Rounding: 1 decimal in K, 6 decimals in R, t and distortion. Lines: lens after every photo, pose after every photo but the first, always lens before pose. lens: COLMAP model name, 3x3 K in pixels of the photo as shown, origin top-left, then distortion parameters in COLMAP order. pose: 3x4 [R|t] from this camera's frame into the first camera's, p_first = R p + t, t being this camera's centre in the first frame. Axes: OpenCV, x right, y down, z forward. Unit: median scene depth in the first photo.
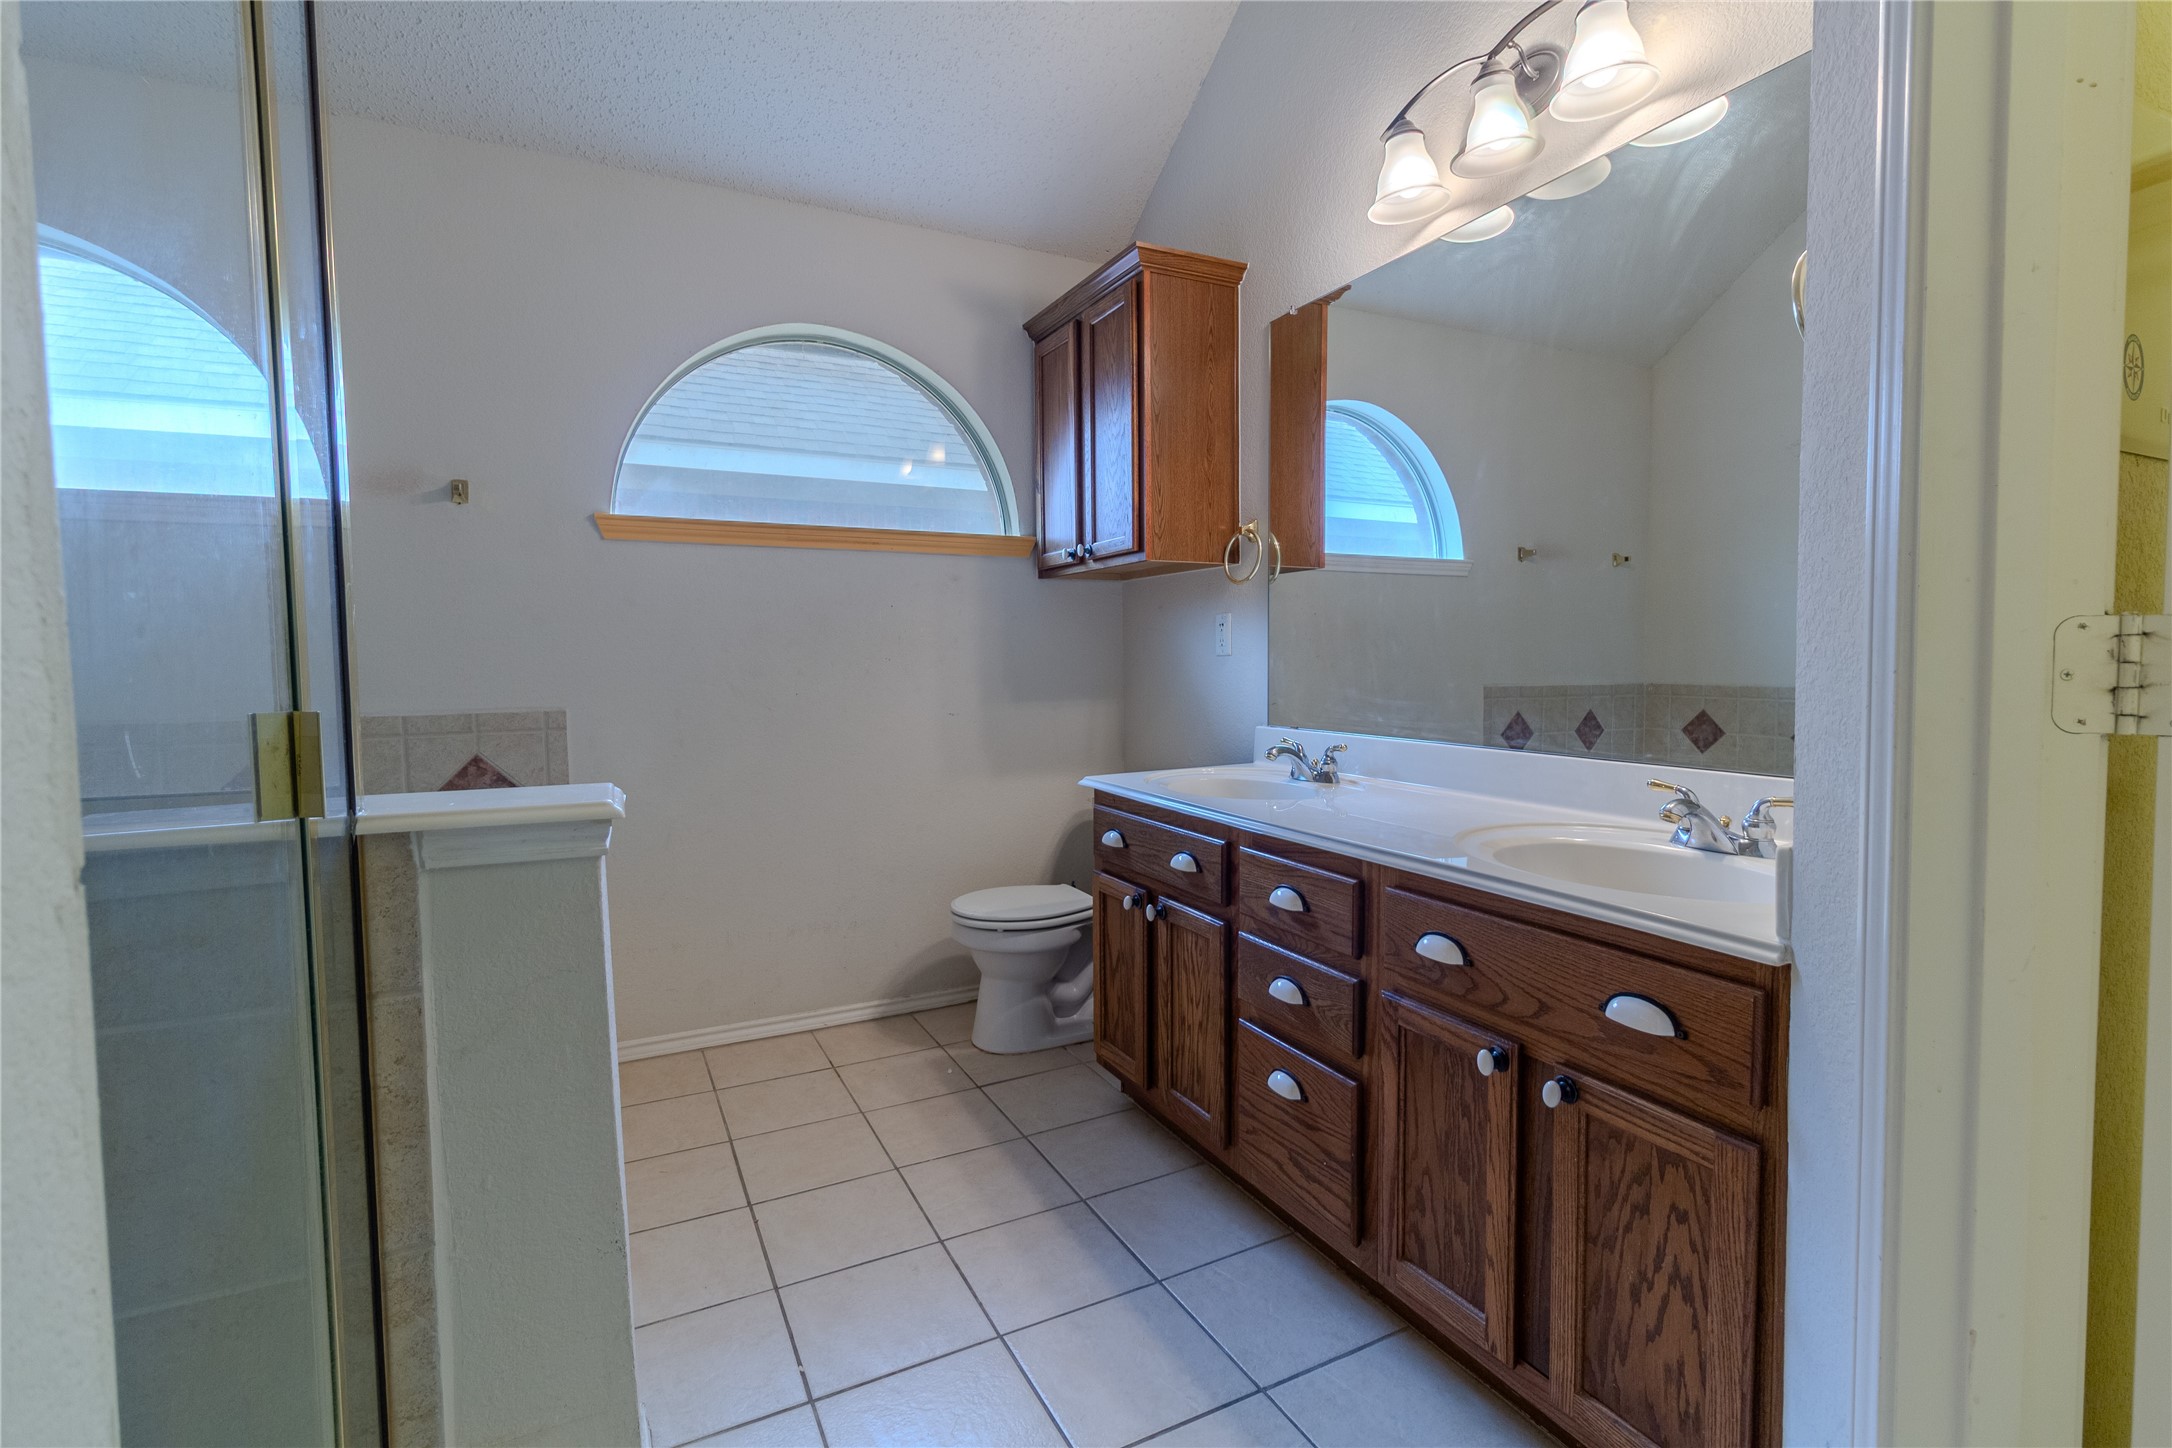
lens RADIAL K [[1001.5, 0, 1095.5], [0, 1001.5, 716.9], [0, 0, 1]] dist [0.000793, 0.000819]
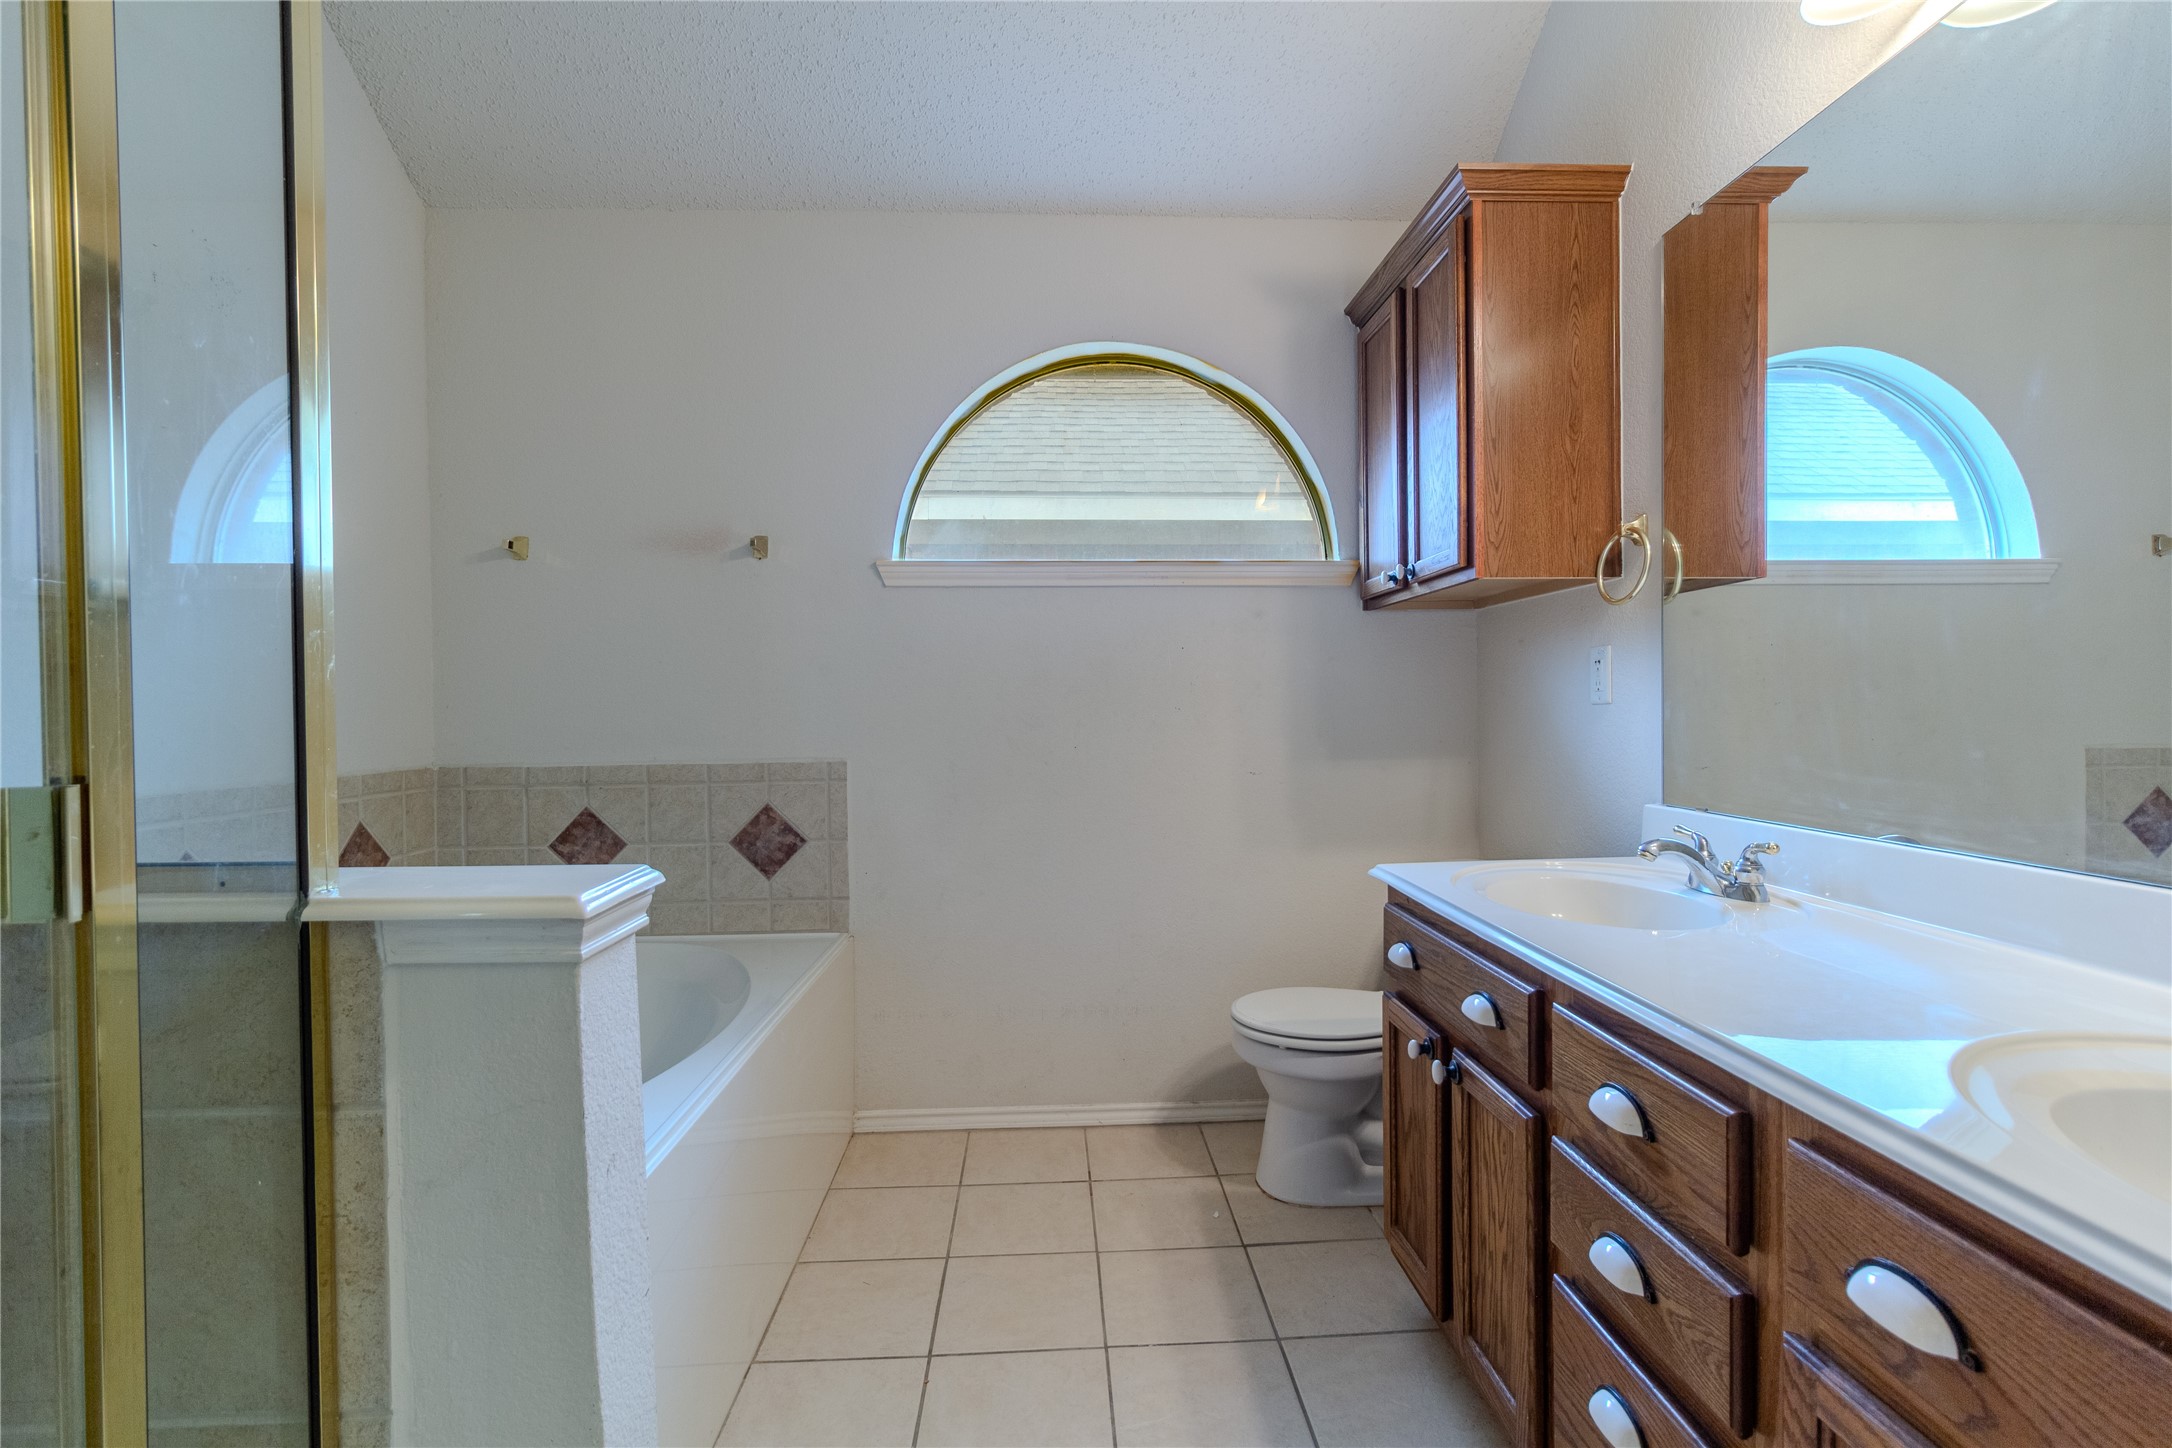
lens RADIAL K [[1001.5, 0, 1095.5], [0, 1001.5, 716.9], [0, 0, 1]] dist [0.000793, 0.000819]
pose [[0.912181, 0.003034, -0.409776, 0.098968], [-0.021535, 0.998946, -0.040541, -0.015626], [0.409221, 0.045805, 0.911285, 0.202301]]
